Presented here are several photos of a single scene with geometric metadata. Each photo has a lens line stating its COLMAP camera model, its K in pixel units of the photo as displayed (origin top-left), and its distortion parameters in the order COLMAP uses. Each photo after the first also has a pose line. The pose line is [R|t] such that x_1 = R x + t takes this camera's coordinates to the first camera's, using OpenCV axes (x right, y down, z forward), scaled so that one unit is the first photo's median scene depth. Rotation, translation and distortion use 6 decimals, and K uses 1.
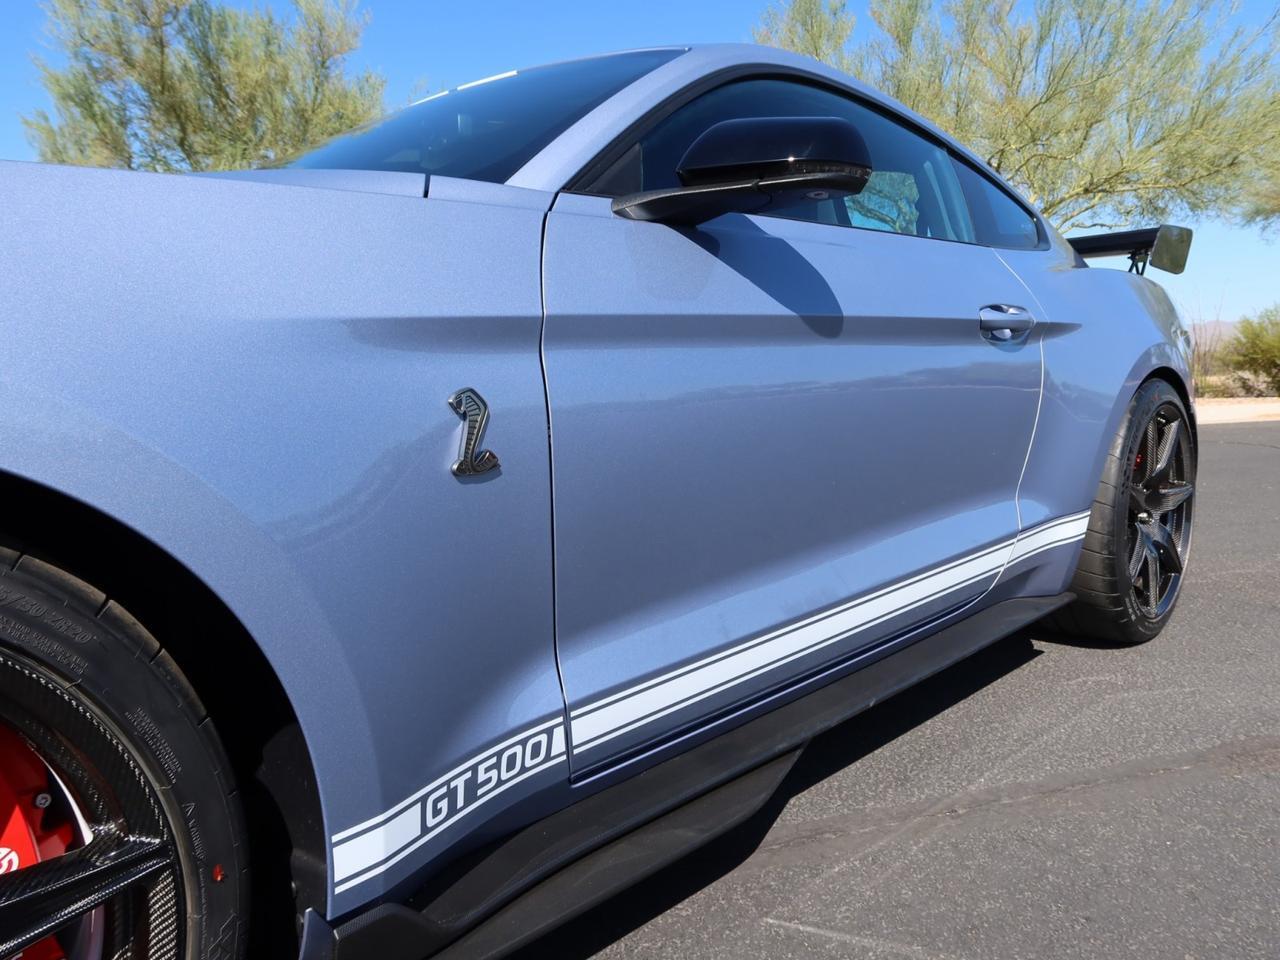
lens RADIAL K [[987.5, 0, 636.8], [0, 987.5, 477.1], [0, 0, 1]] dist [-0.026381, 0.004736]
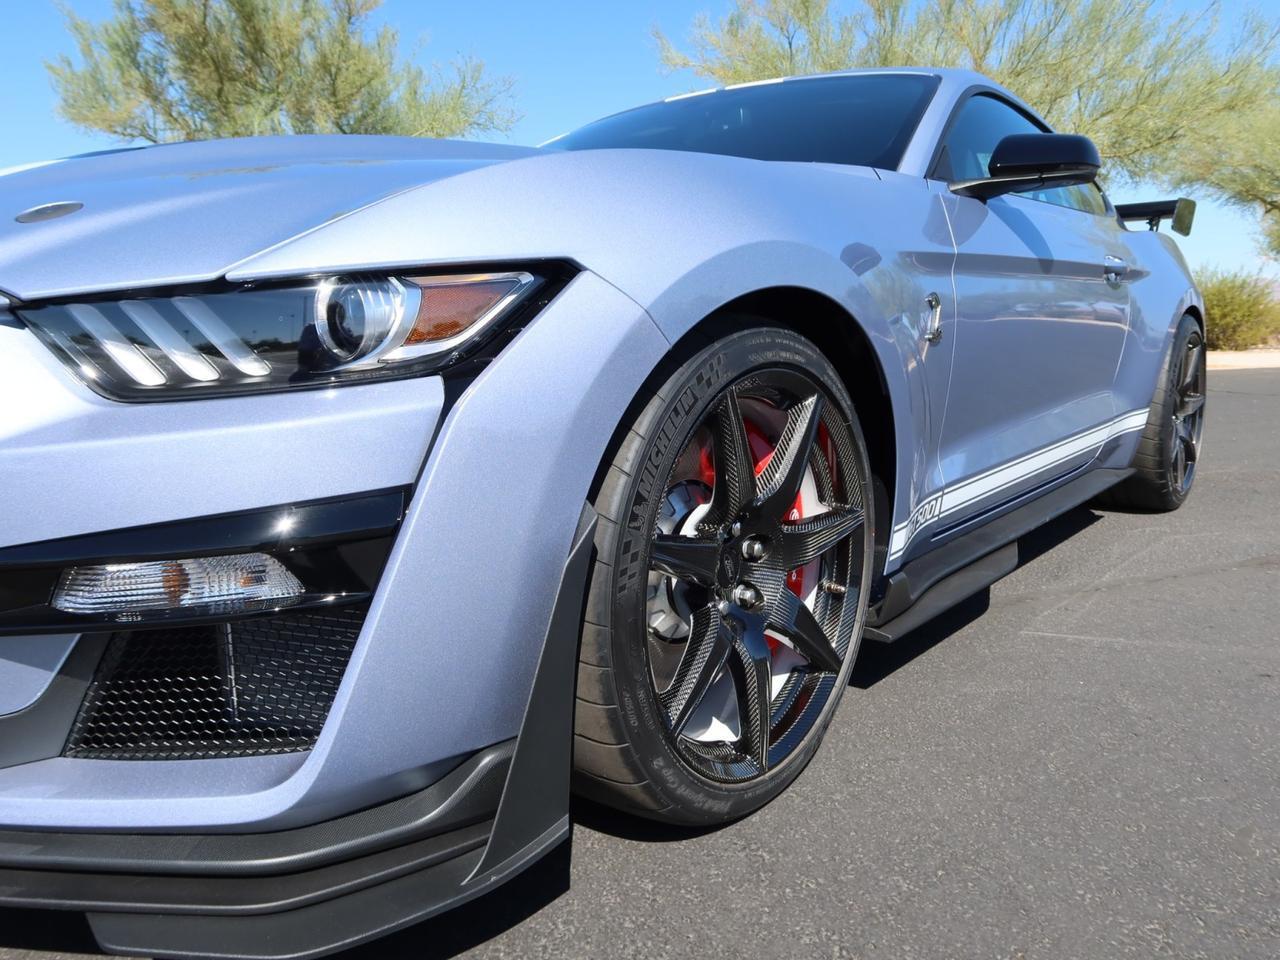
lens RADIAL K [[987.5, 0, 636.8], [0, 987.5, 477.1], [0, 0, 1]] dist [-0.026381, 0.004736]
pose [[0.996991, -0.001672, 0.077502, -0.371444], [-0.001781, 0.999009, 0.044467, 0.072681], [-0.077500, -0.044471, 0.996000, -0.330132]]
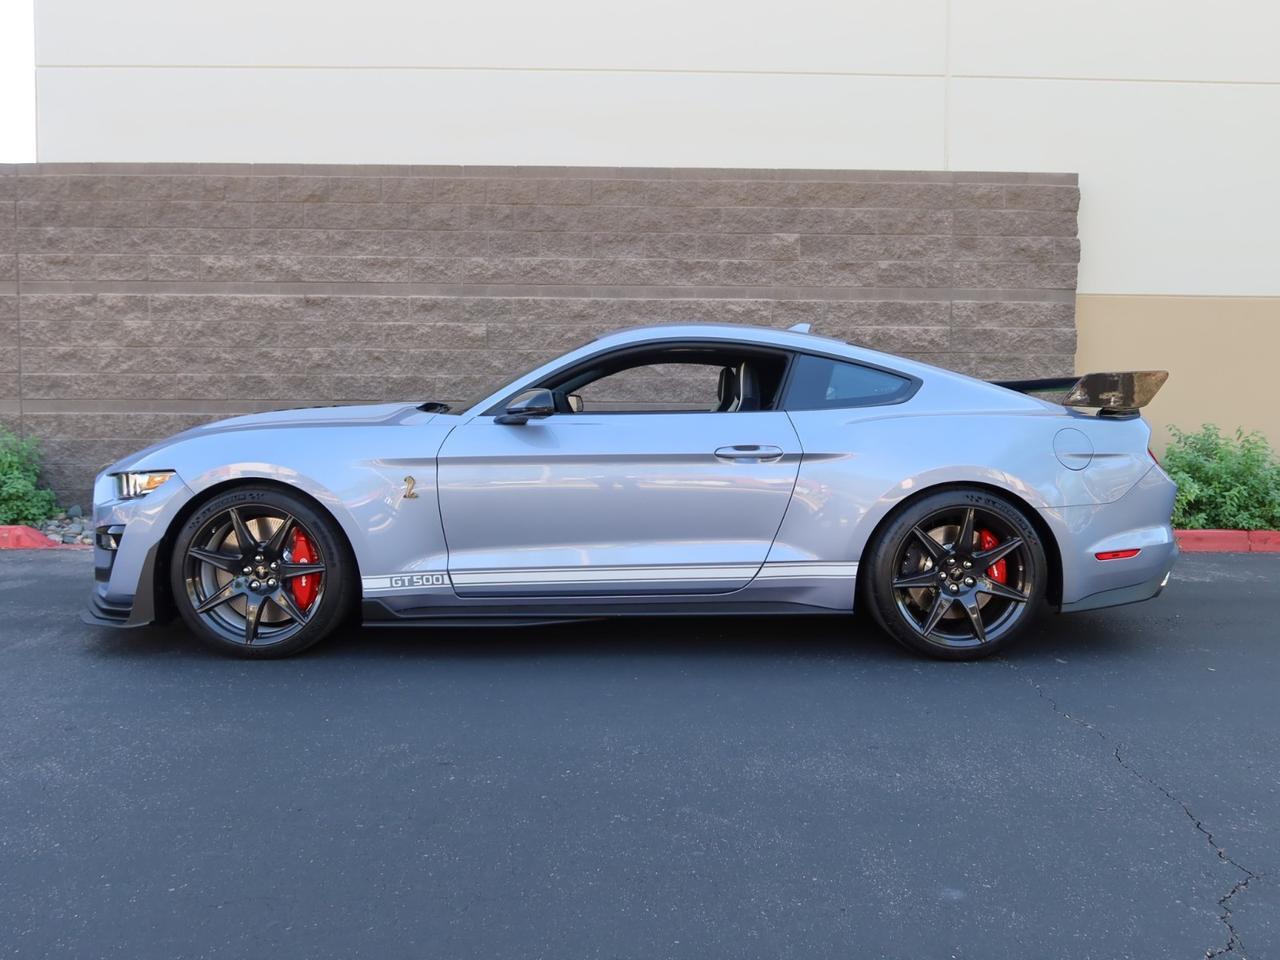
lens RADIAL K [[986.7, 0, 639.1], [0, 986.7, 482.7], [0, 0, 1]] dist [-0.033935, 0.000759]
pose [[0.694080, 0.075105, -0.715970, 1.431042], [-0.098051, 0.995138, 0.009336, -0.083517], [0.713190, 0.063722, 0.698069, -0.473843]]
